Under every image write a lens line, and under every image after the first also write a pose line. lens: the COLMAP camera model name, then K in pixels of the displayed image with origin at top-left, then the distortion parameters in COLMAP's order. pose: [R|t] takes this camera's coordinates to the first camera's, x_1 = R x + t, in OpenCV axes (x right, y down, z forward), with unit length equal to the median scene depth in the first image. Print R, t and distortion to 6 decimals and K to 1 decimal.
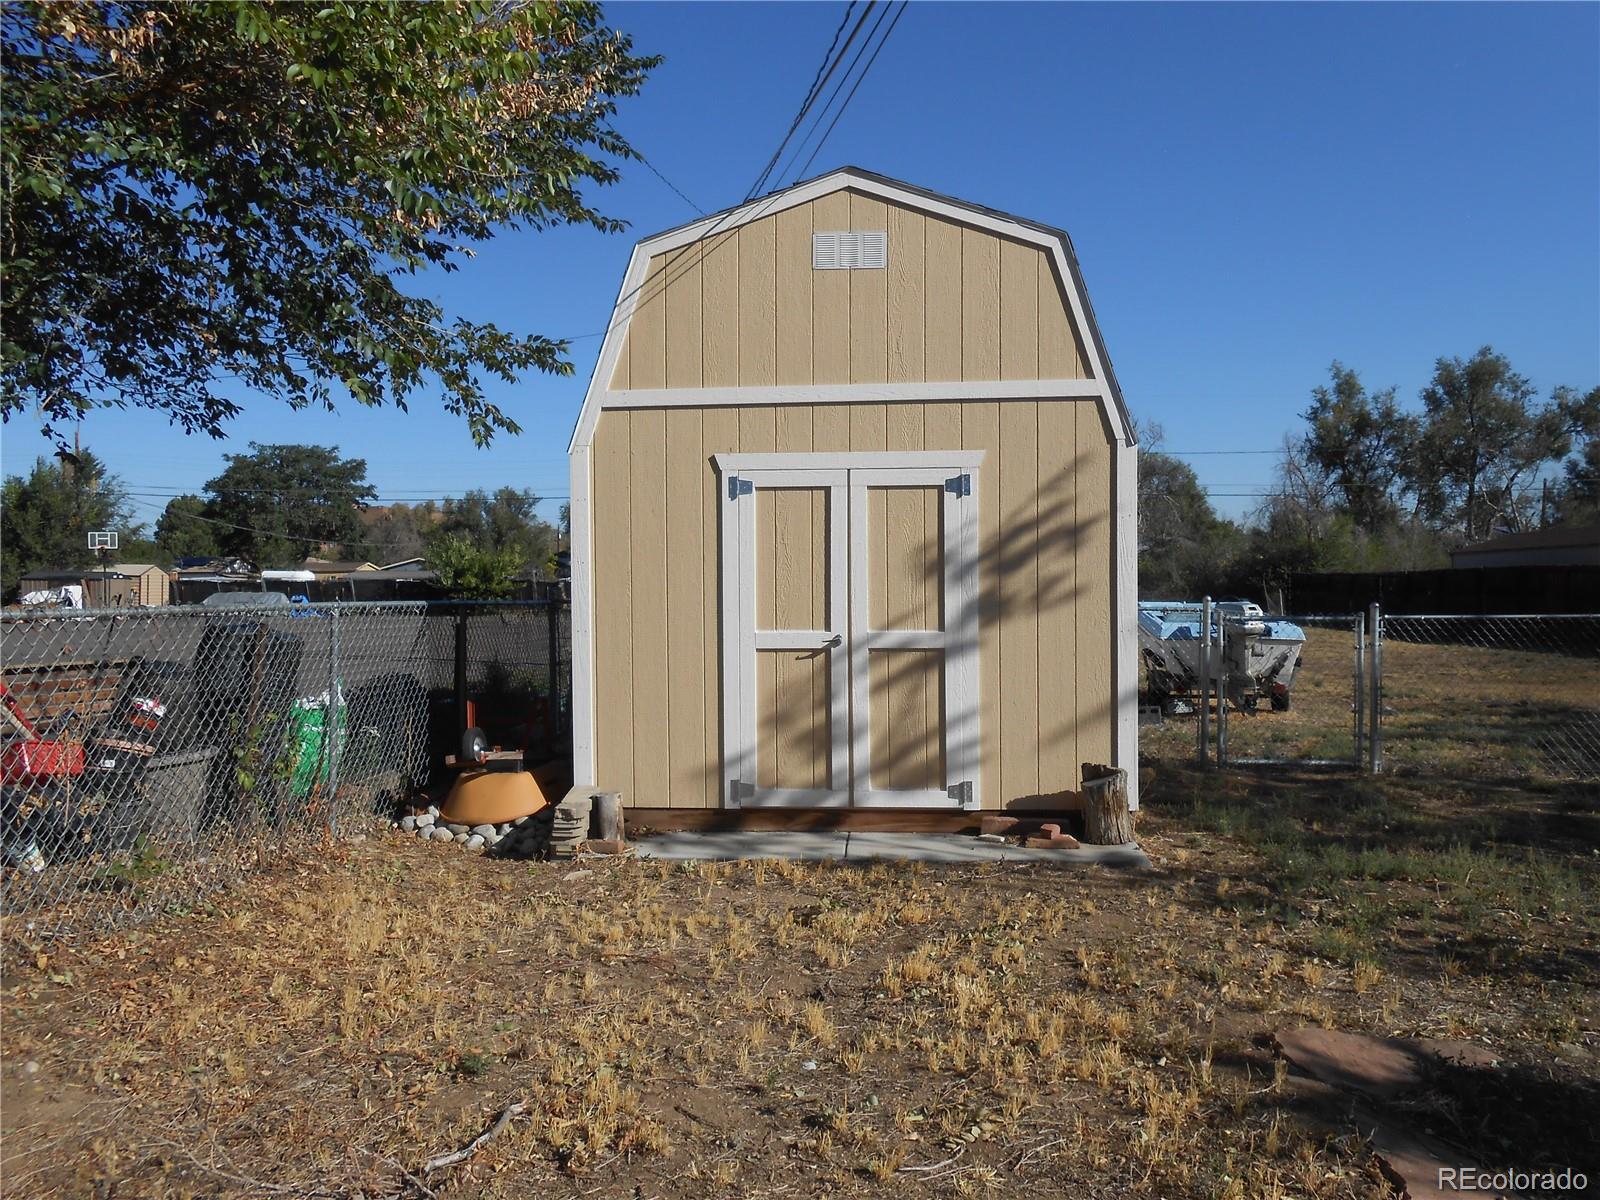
lens RADIAL K [[1325.0, 0, 801.3], [0, 1325.0, 588.5], [0, 0, 1]] dist [-0.008539, -0.007561]
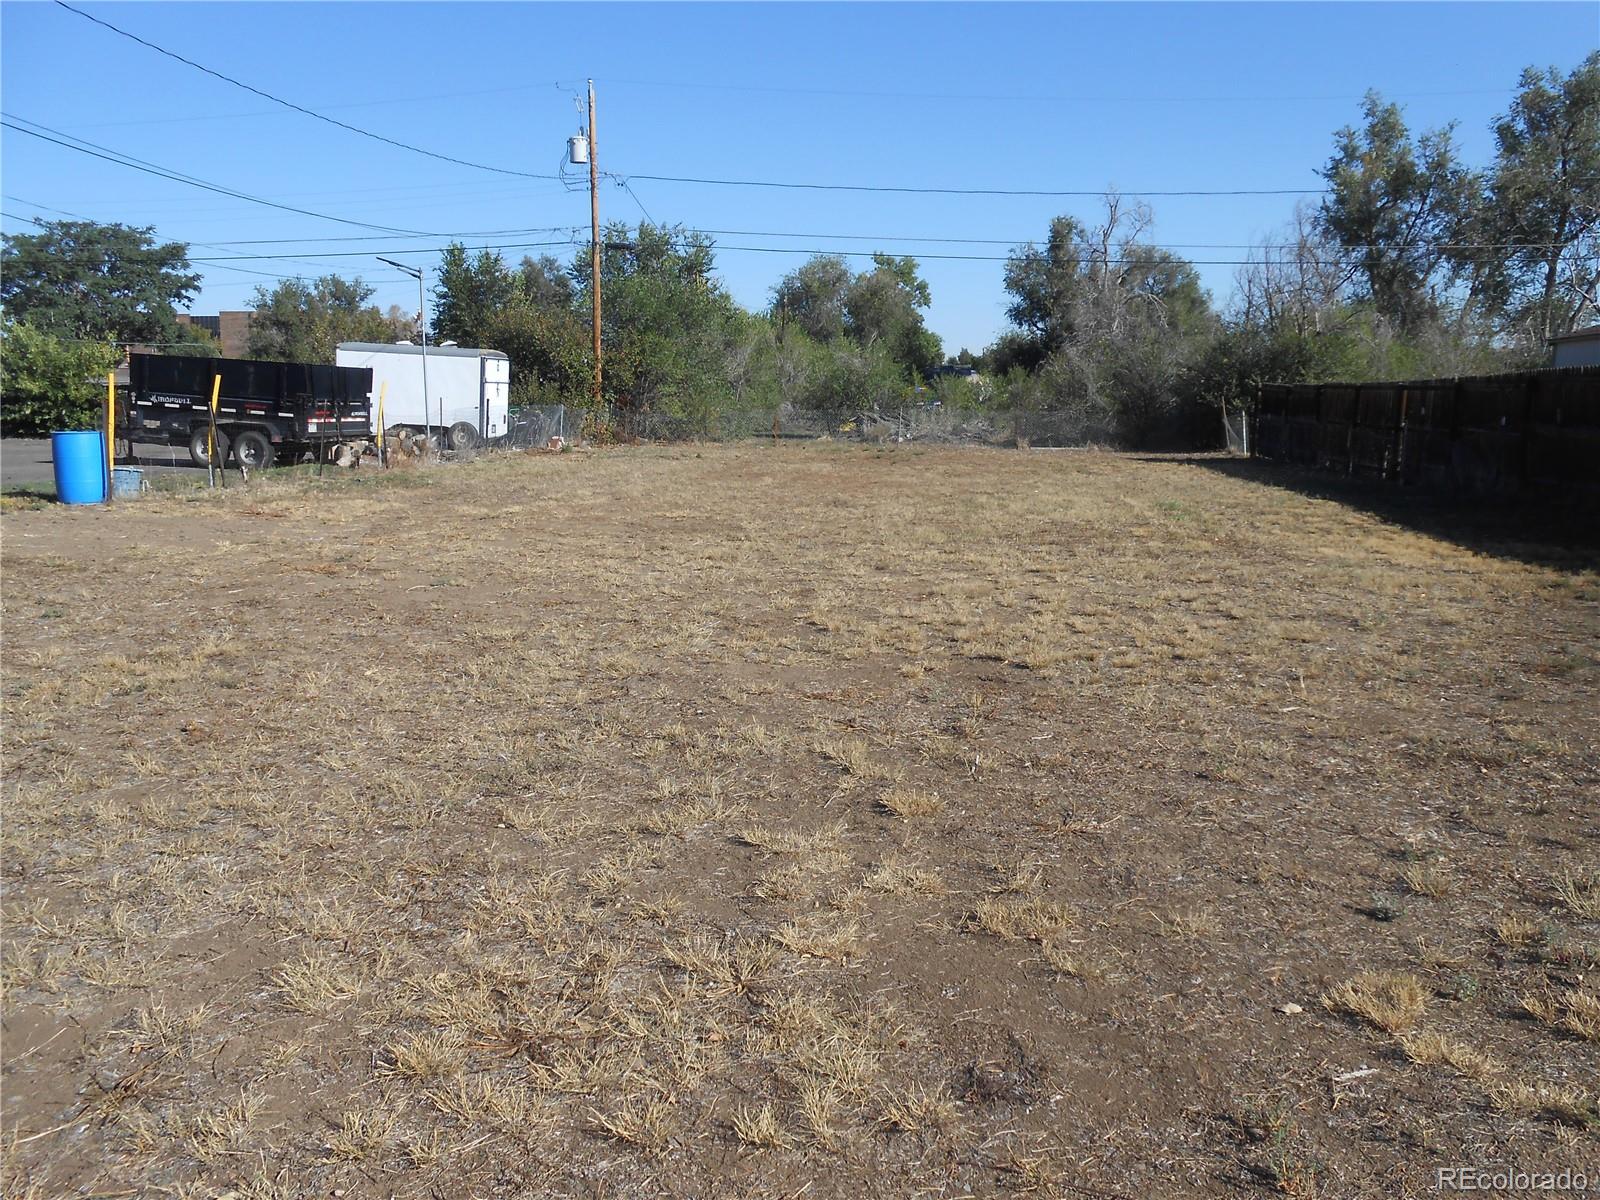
lens RADIAL K [[1266.4, 0, 800.0], [0, 1266.4, 600.0], [0, 0, 1]] dist [-0.007622, 0.020860]
pose [[0.999410, 0.015283, -0.030749, 0.120349], [-0.010469, 0.988475, 0.151019, 0.000412], [0.032702, -0.150608, 0.988053, 0.271065]]
